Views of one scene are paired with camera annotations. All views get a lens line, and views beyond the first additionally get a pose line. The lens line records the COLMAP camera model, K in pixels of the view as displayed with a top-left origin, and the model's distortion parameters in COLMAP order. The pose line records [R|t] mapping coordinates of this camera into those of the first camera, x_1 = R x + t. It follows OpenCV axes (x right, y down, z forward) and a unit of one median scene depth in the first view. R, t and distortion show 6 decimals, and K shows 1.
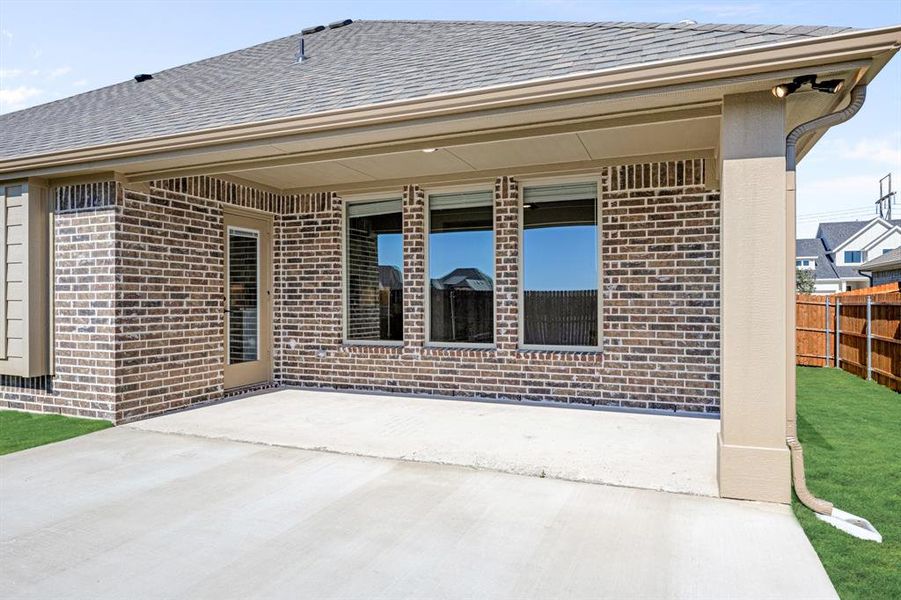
lens RADIAL K [[575.0, 0, 450.5], [0, 575.0, 300.0], [0, 0, 1]] dist [-0.000833, -0.000518]
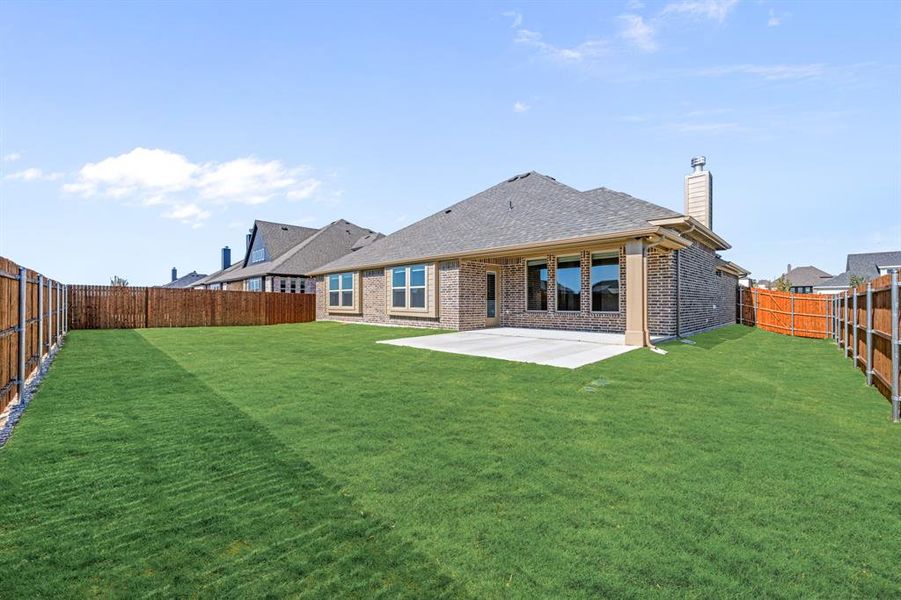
lens RADIAL K [[364.0, 0, 453.8], [0, 364.0, 299.7], [0, 0, 1]] dist [-0.000378, -0.000073]
pose [[0.927685, -0.001685, -0.373359, 0.153322], [-0.000736, 0.999980, -0.006341, 0.031181], [0.373362, 0.006157, 0.927665, -0.785876]]
